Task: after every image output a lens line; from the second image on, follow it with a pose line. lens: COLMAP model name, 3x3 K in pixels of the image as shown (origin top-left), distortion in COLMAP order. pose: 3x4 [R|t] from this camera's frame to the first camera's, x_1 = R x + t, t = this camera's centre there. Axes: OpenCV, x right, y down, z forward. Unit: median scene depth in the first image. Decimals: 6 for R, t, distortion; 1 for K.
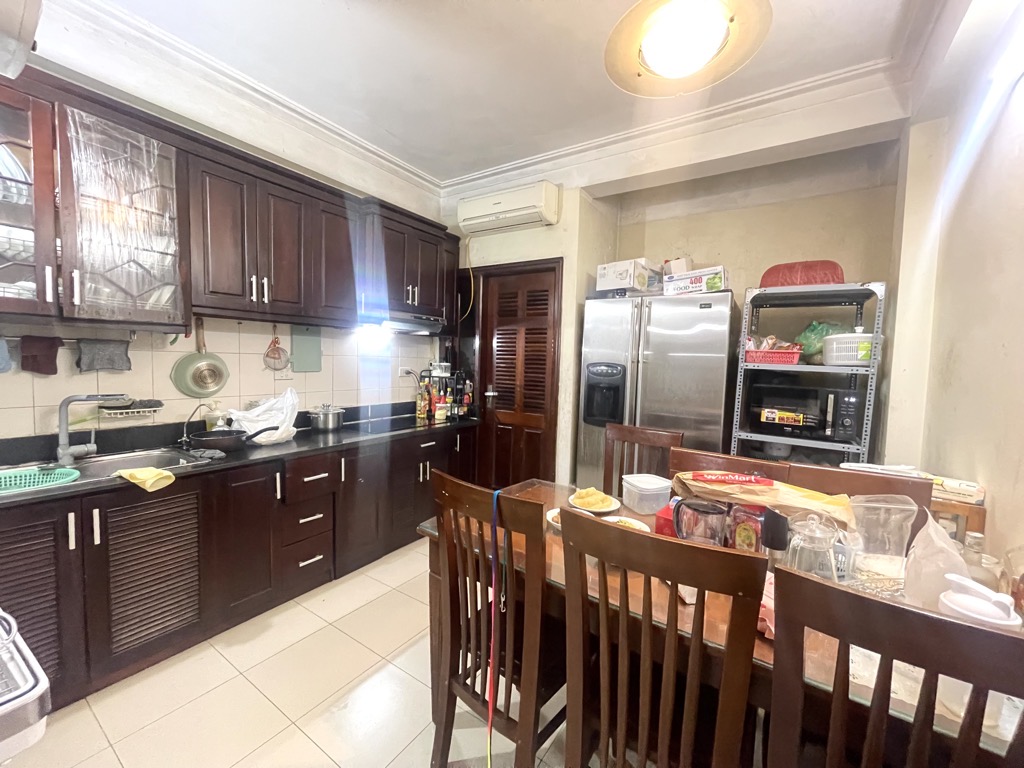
lens RADIAL K [[414.6, 0, 512.0], [0, 414.6, 386.6], [0, 0, 1]] dist [-0.007385, 0.001171]
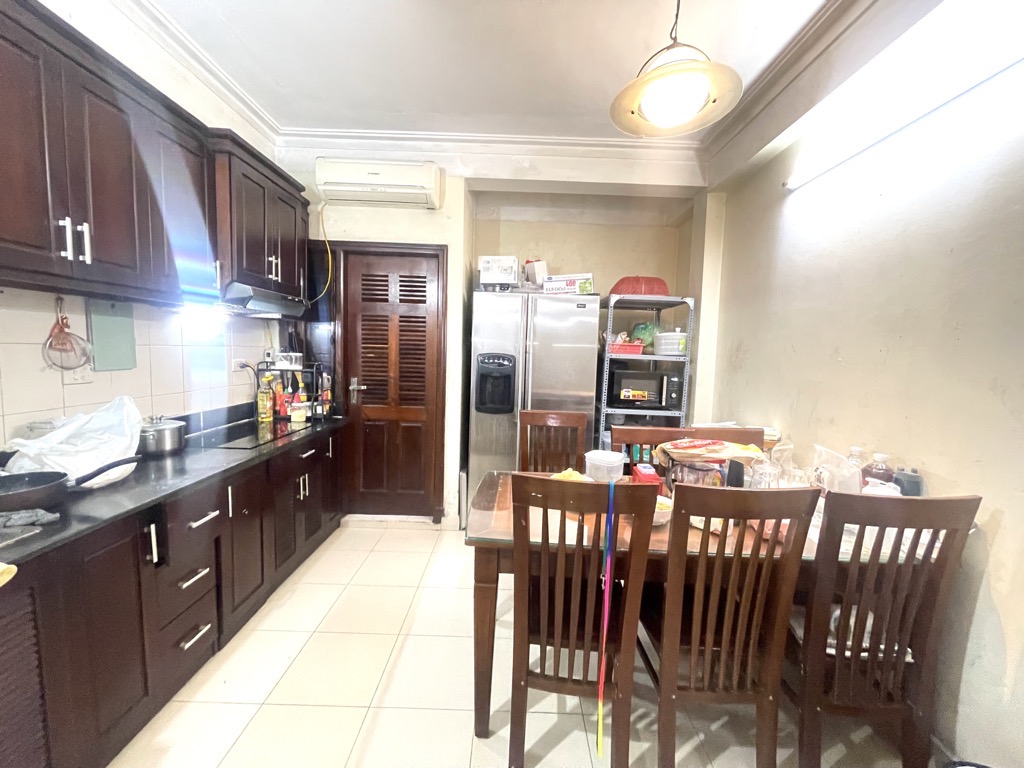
lens RADIAL K [[414.6, 0, 511.7], [0, 414.6, 386.2], [0, 0, 1]] dist [-0.007385, 0.001171]
pose [[0.831970, -0.050599, 0.552508, -0.320820], [0.029445, 0.998456, 0.047100, -0.021255], [-0.554038, -0.022917, 0.832176, 0.093863]]
